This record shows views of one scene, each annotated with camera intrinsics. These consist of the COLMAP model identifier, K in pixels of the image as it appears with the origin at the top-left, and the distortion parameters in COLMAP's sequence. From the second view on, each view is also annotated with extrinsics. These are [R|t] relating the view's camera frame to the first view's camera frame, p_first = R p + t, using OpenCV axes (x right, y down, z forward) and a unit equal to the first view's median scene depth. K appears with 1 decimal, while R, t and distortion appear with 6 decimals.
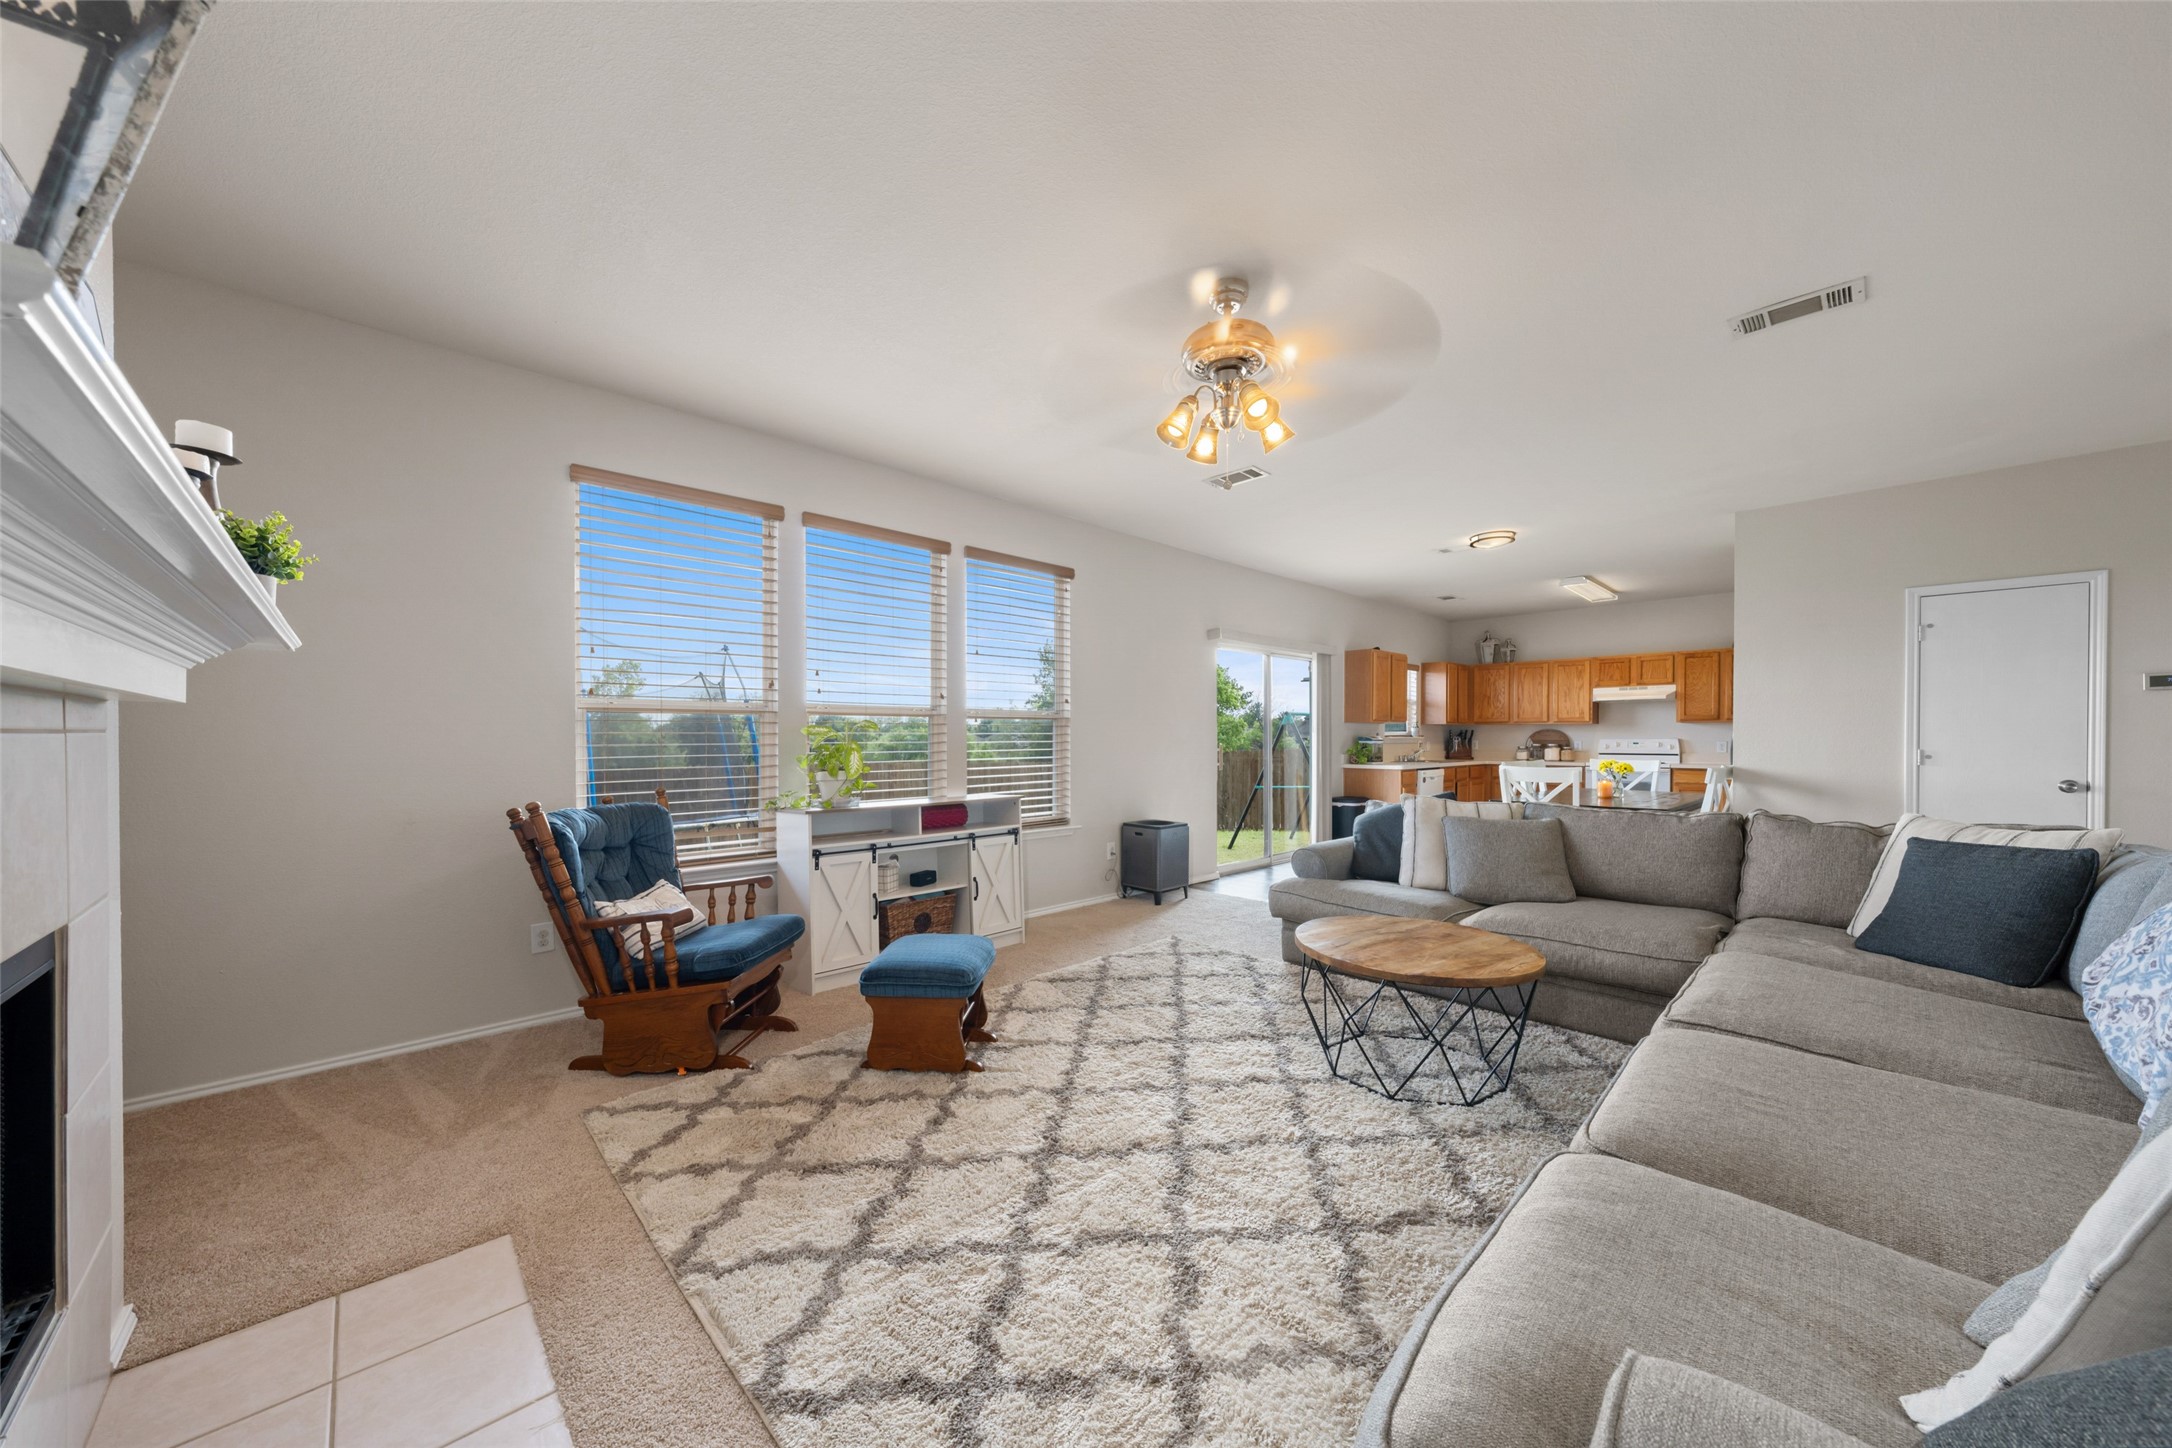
lens RADIAL K [[732.9, 0, 1087.6], [0, 732.9, 737.4], [0, 0, 1]] dist [-0.000958, -0.000045]
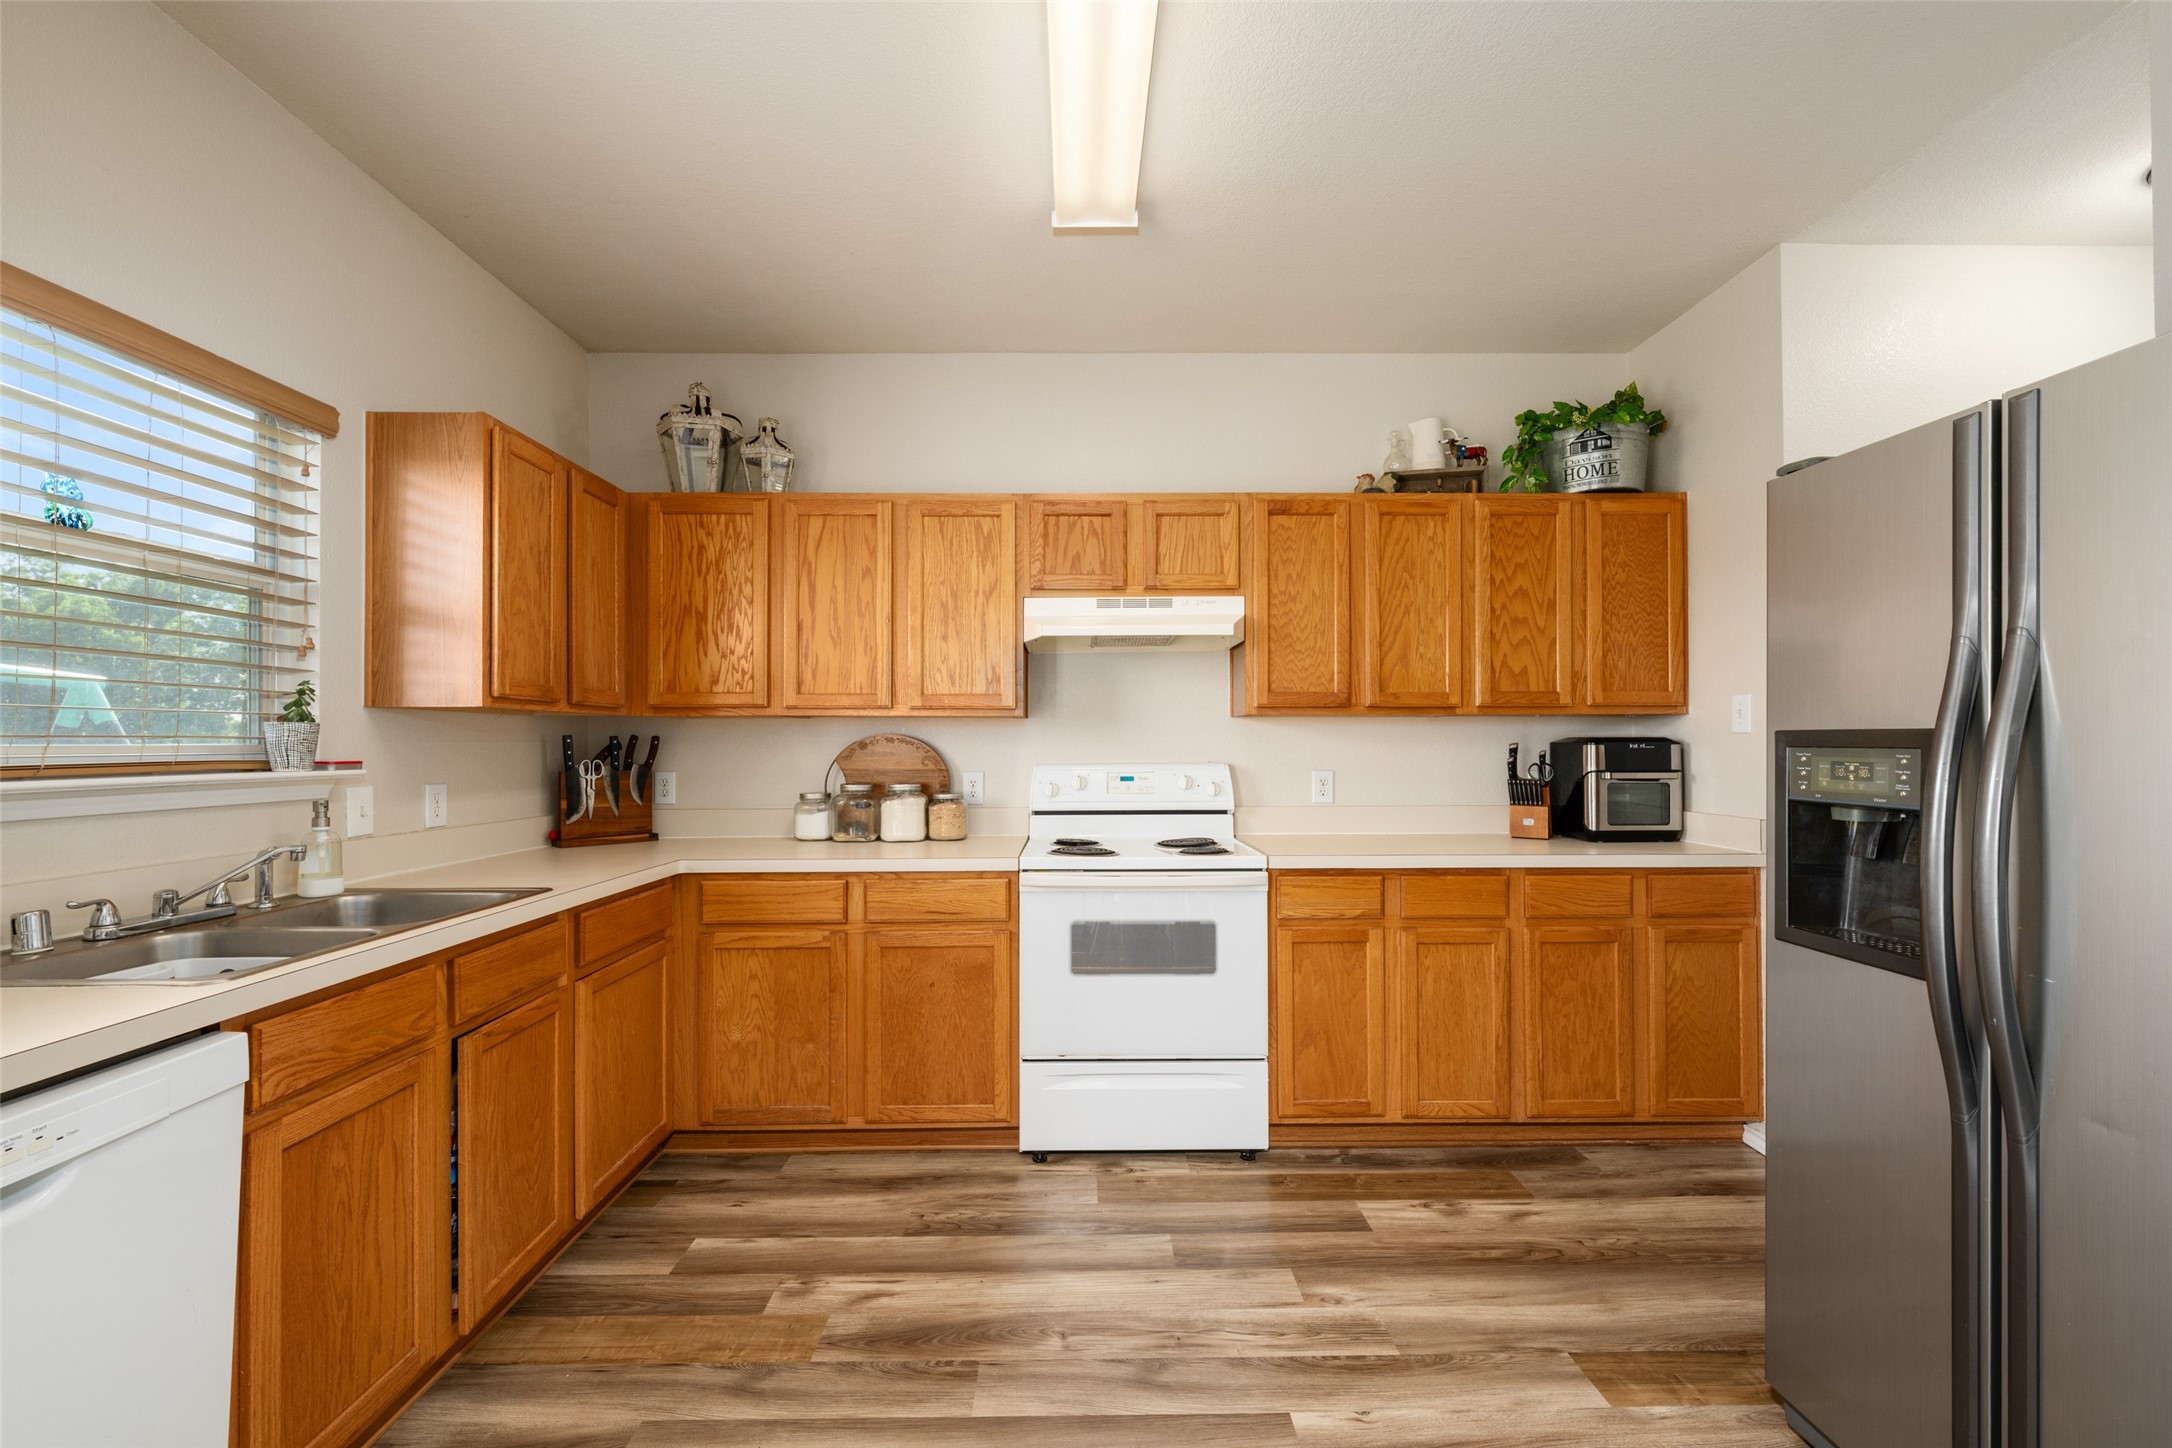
lens RADIAL K [[846.8, 0, 1069.3], [0, 846.8, 733.8], [0, 0, 1]] dist [0.000256, 0.000025]
pose [[0.685881, 0.005983, 0.727689, 0.449616], [0.004005, 0.999920, -0.011997, -0.007456], [-0.727703, 0.011143, 0.685802, 0.746675]]
